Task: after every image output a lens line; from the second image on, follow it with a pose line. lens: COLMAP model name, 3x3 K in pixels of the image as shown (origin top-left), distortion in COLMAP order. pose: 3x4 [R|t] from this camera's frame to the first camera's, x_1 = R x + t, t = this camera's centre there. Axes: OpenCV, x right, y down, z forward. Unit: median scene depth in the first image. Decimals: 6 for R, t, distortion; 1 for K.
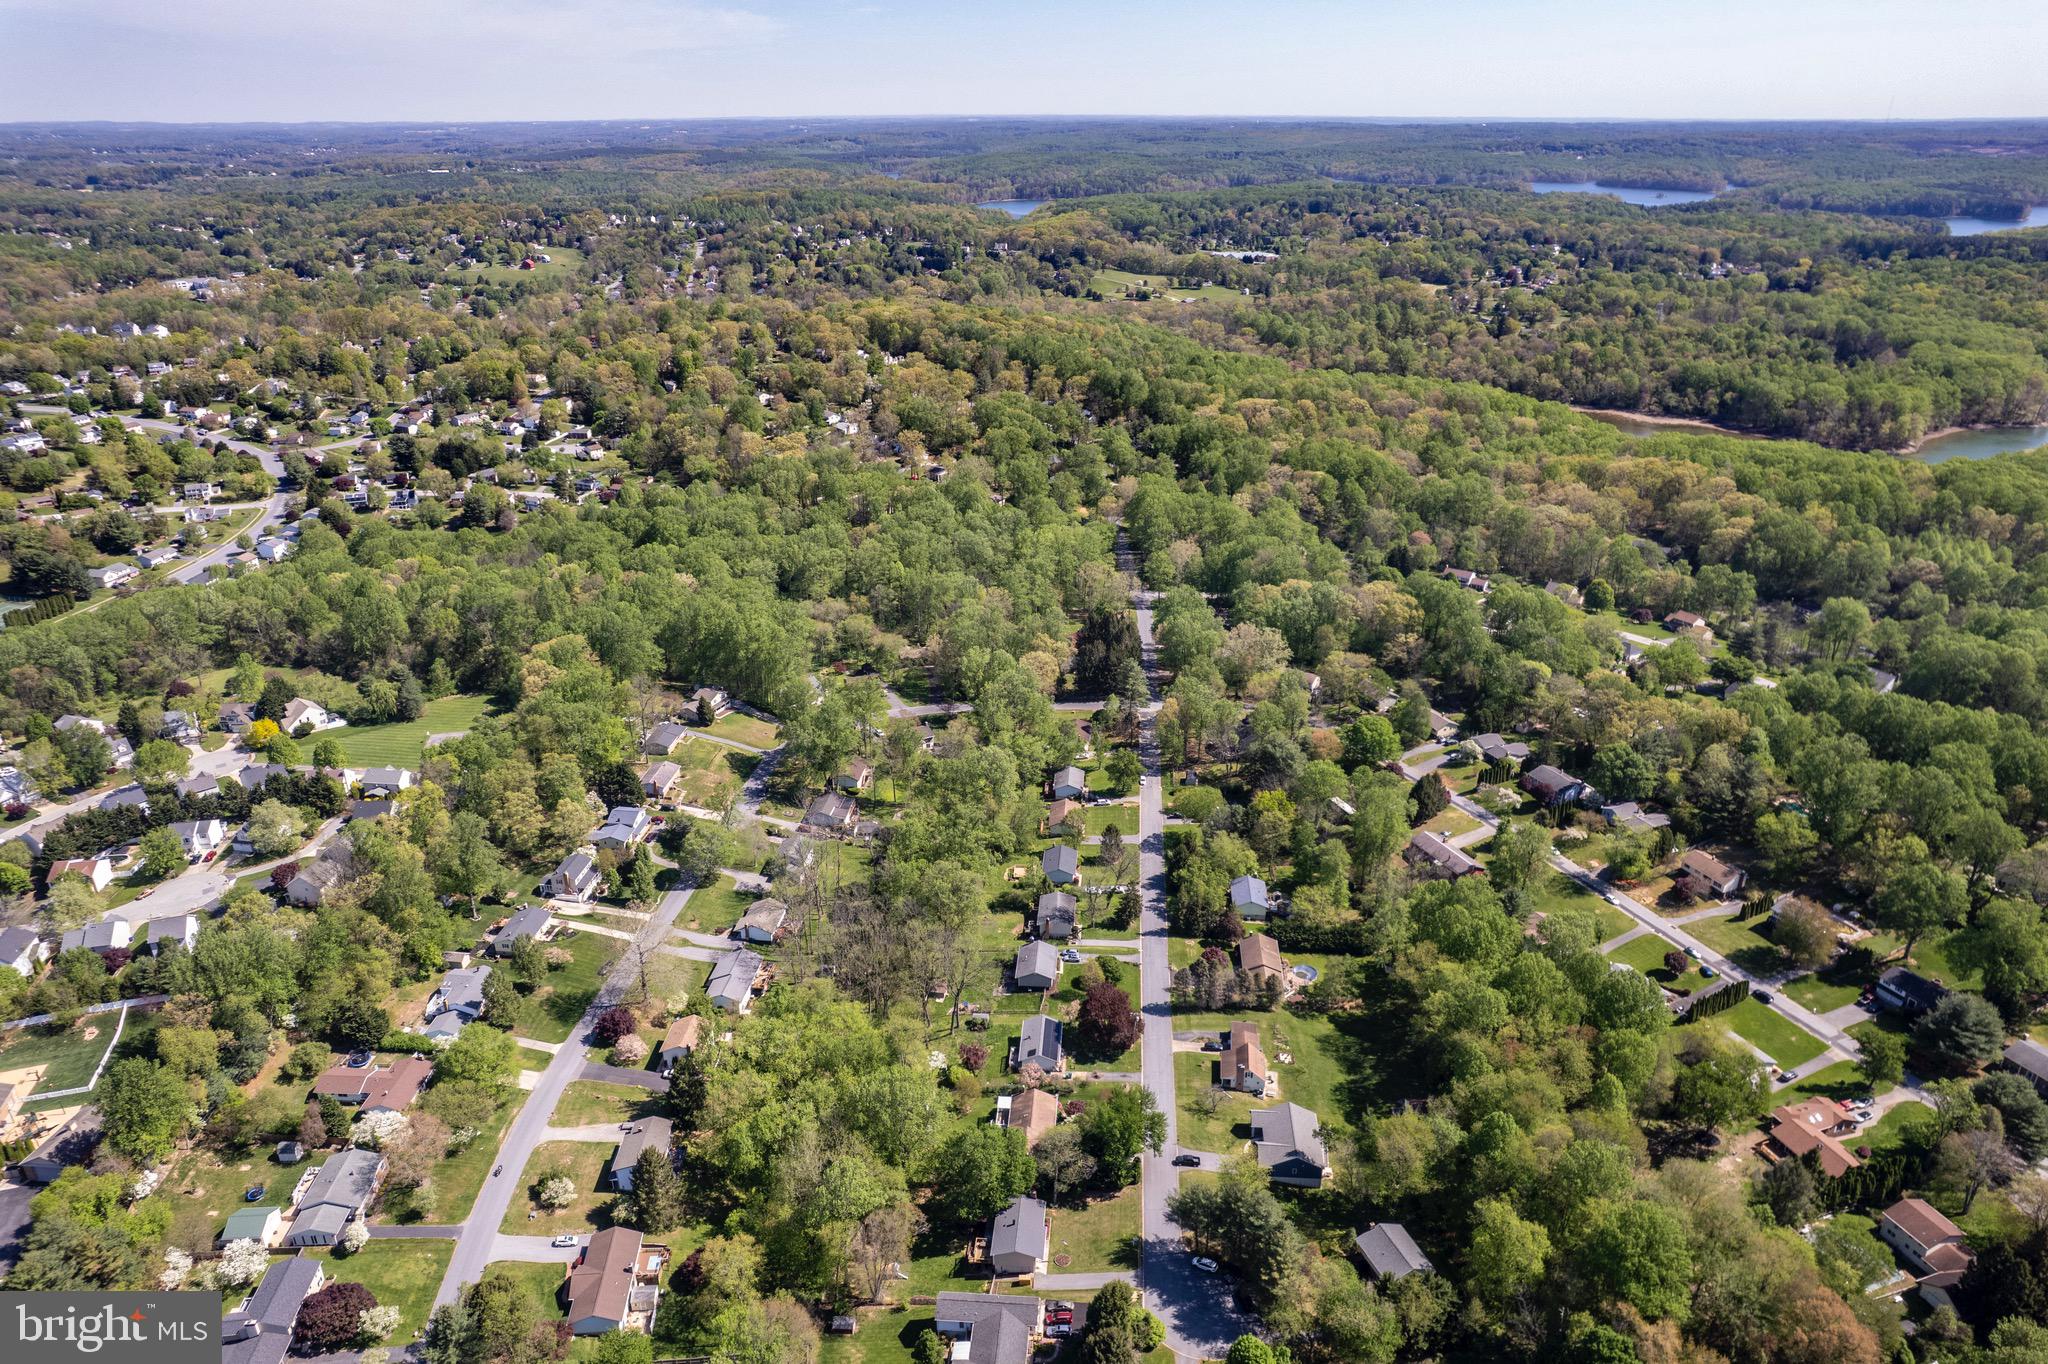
lens RADIAL K [[1354.3, 0, 1022.3], [0, 1354.3, 687.1], [0, 0, 1]] dist [-0.076892, 0.076994]
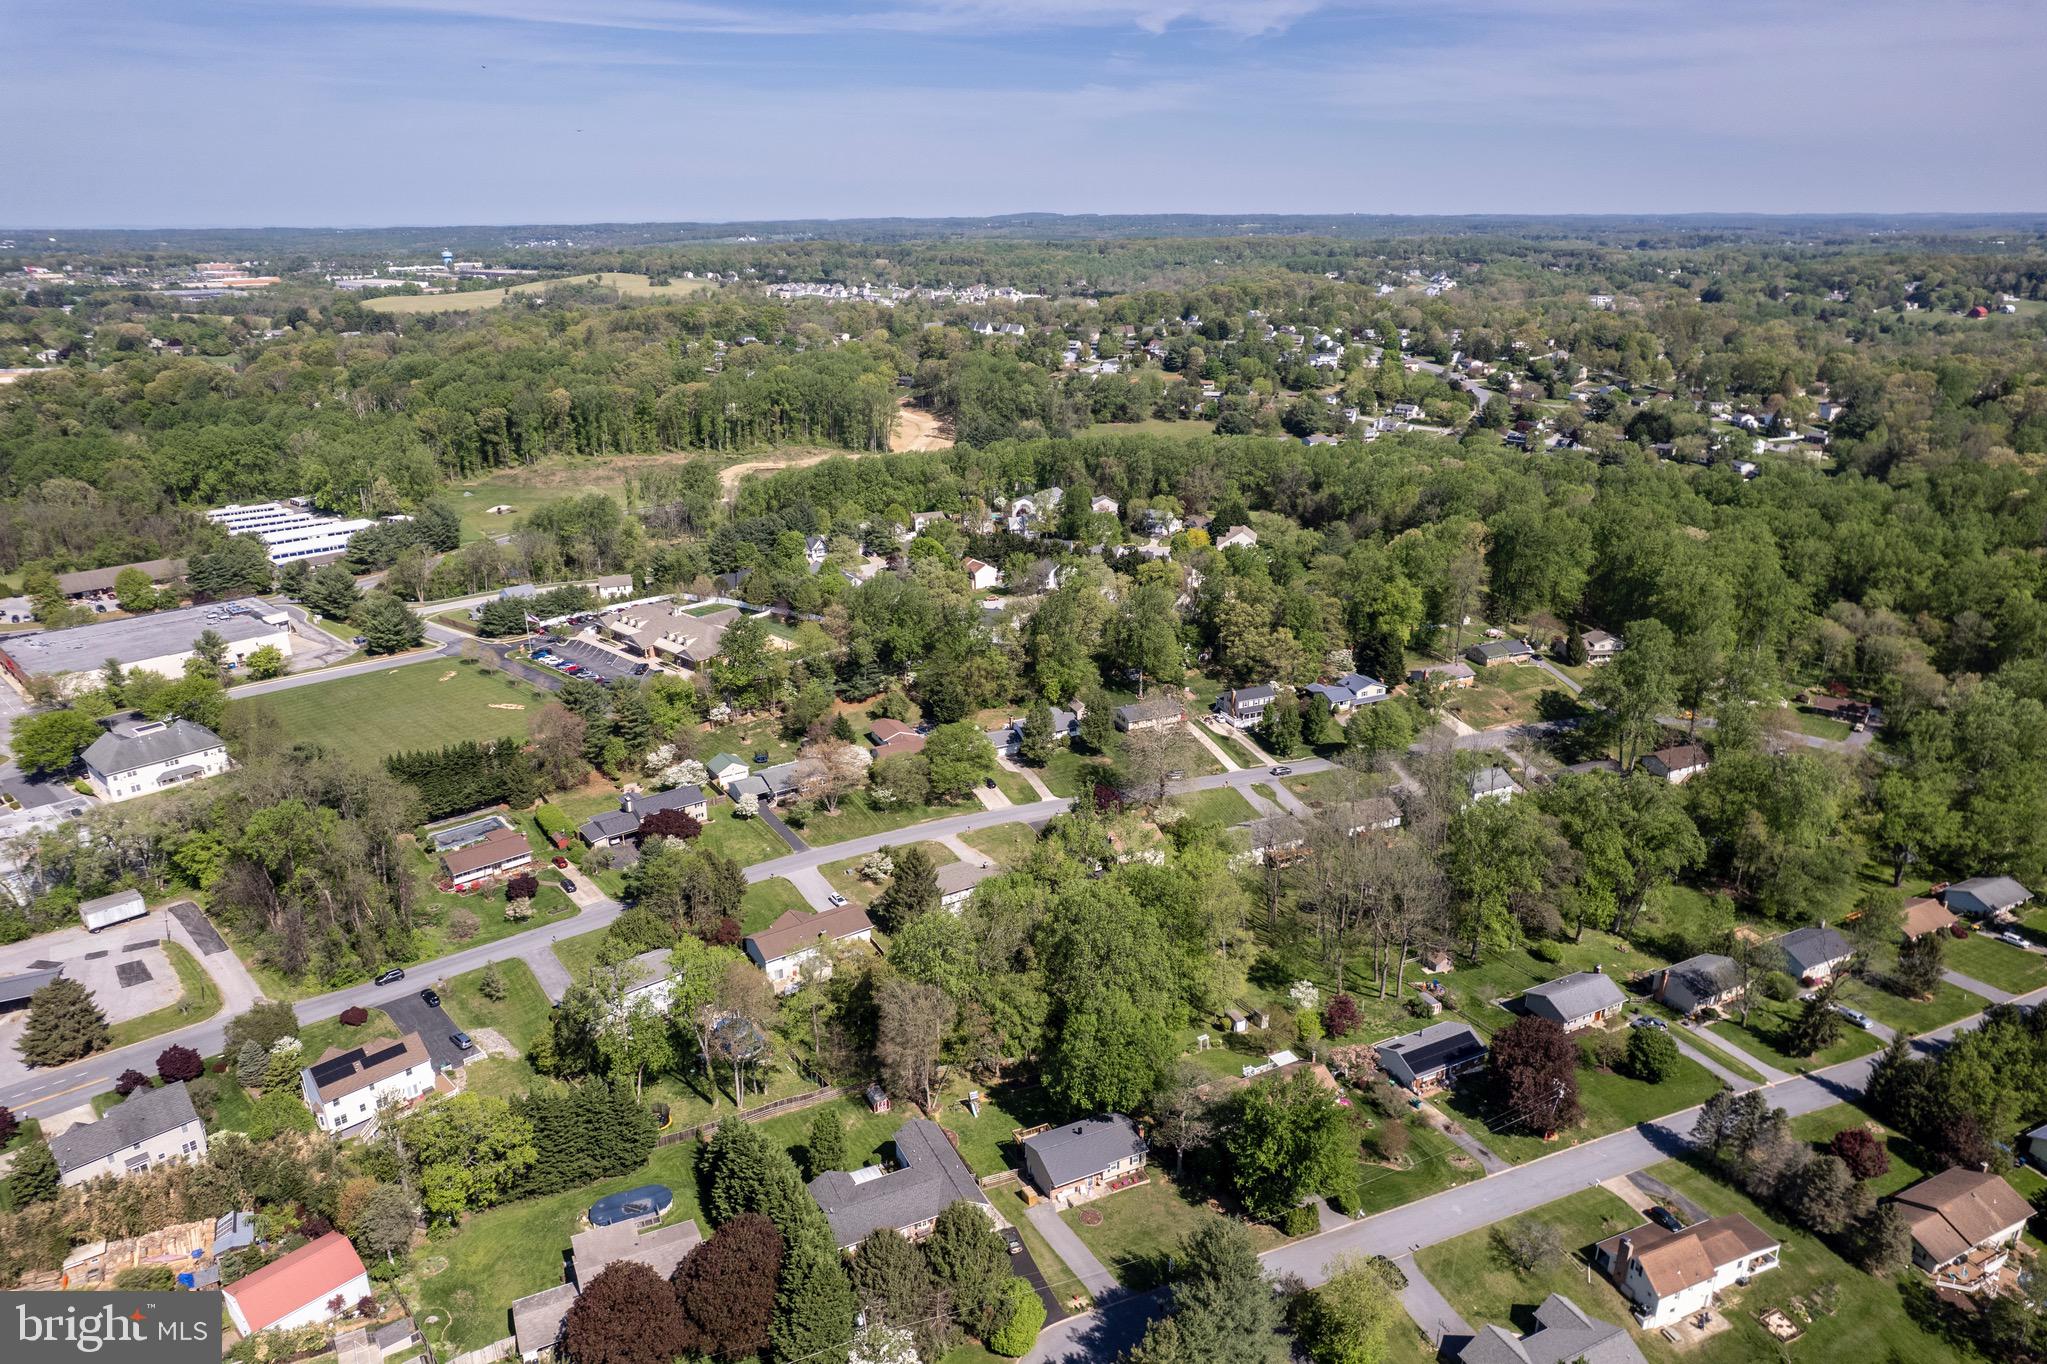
lens RADIAL K [[1334.8, 0, 1023.5], [0, 1334.8, 682.0], [0, 0, 1]] dist [-0.079847, 0.082735]
pose [[0.506306, 0.294162, -0.810631, 0.313348], [-0.355018, 0.927768, 0.114930, 0.076479], [0.785885, 0.229599, 0.574168, 0.353889]]
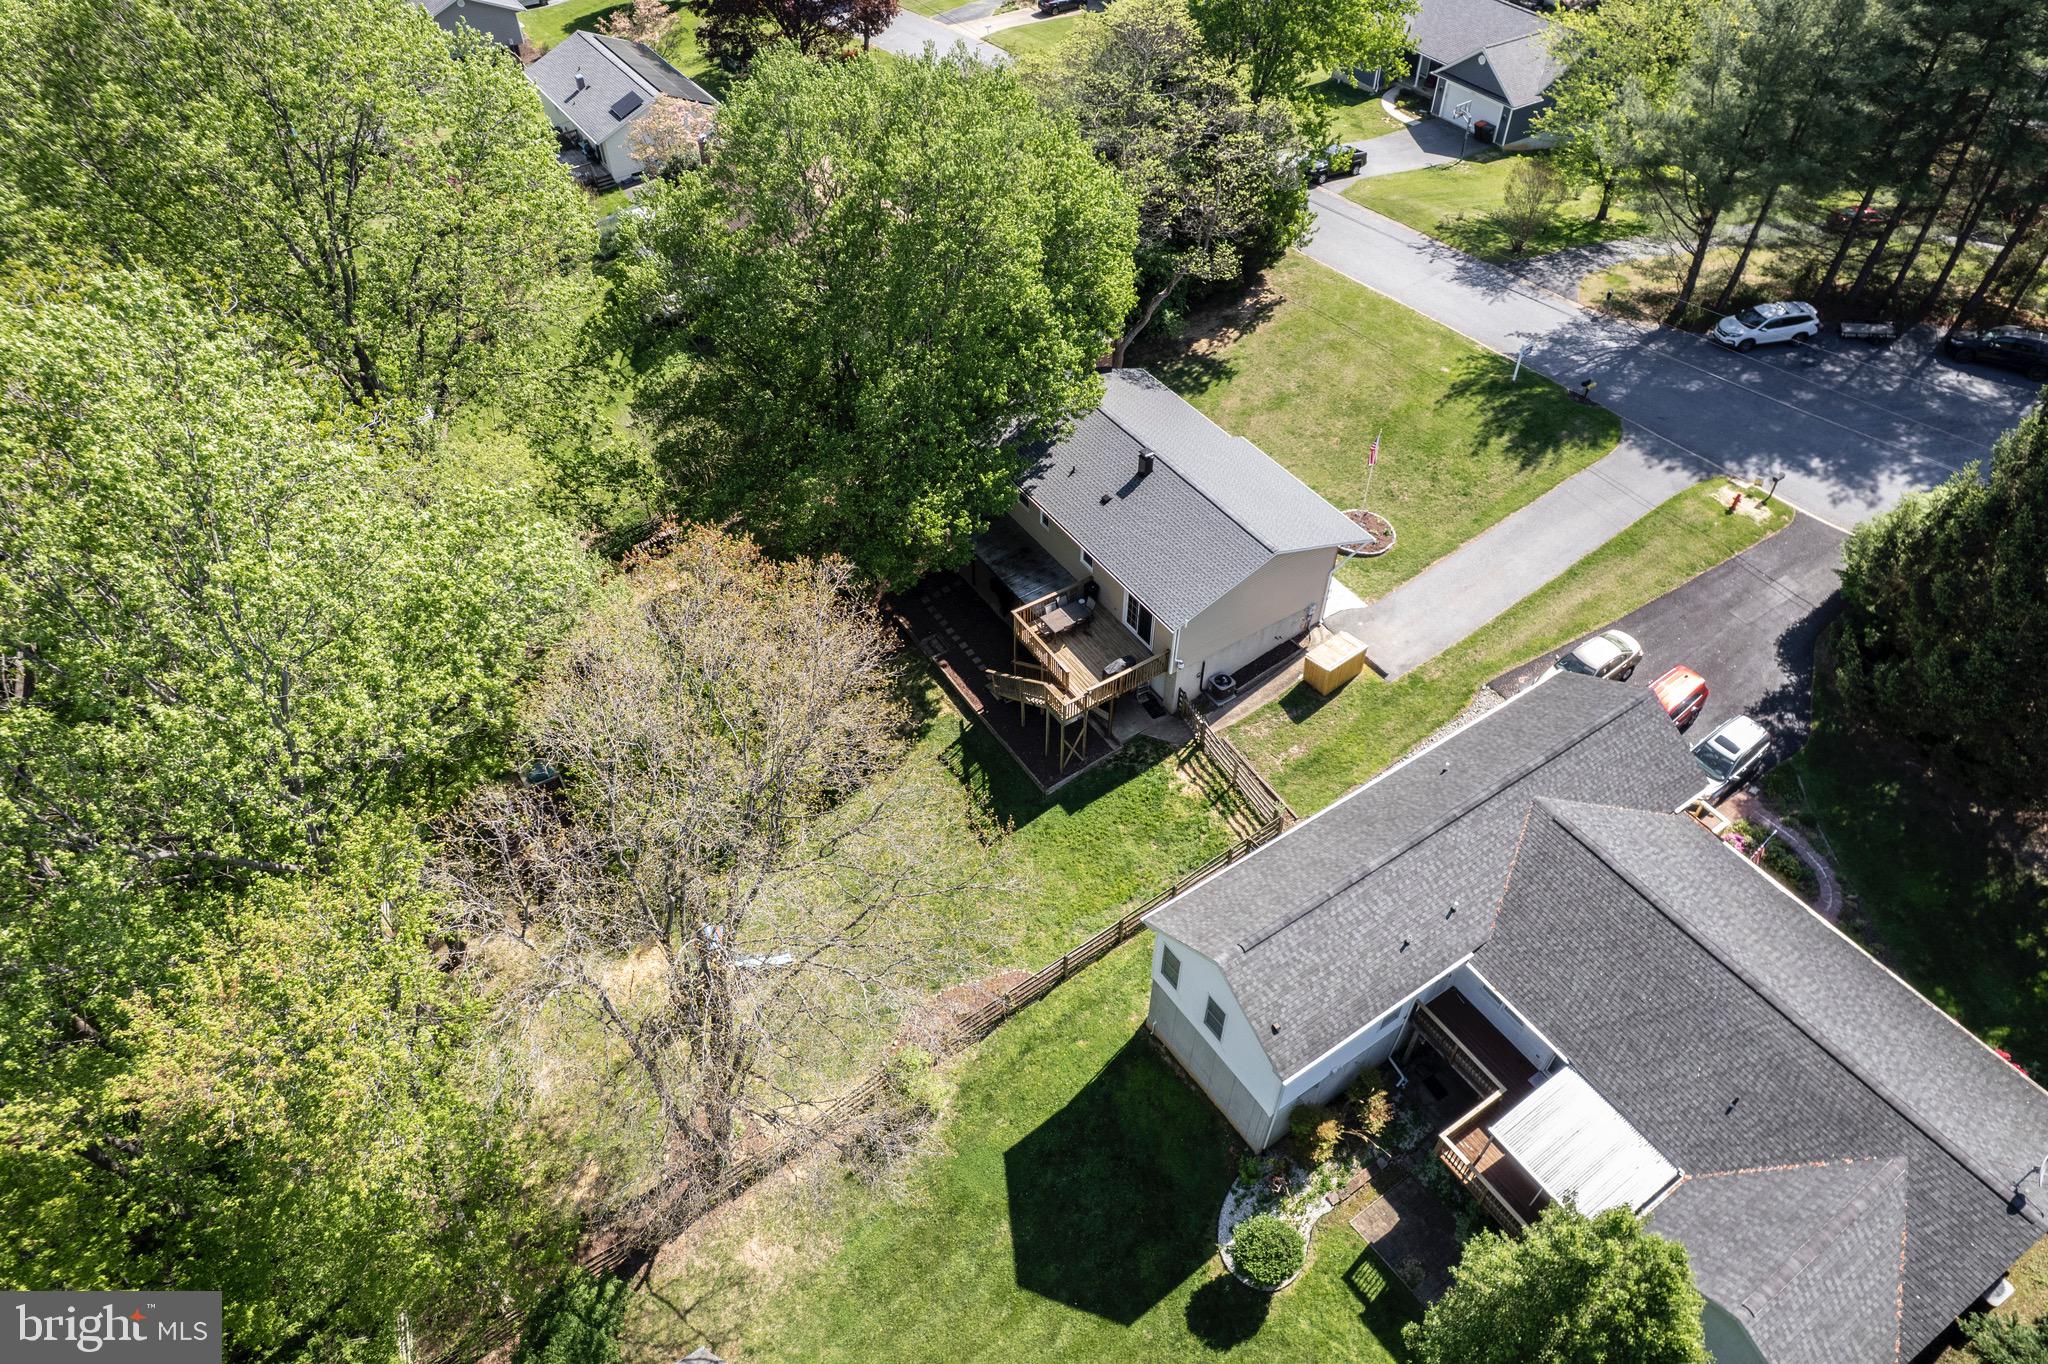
lens RADIAL K [[1321.7, 0, 1024.0], [0, 1321.7, 682.0], [0, 0, 1]] dist [-0.073102, 0.078334]
pose [[0.781175, -0.436825, 0.446037, -0.083683], [0.248091, 0.872815, 0.420291, 0.227309], [-0.572902, -0.217663, 0.790194, 0.565630]]
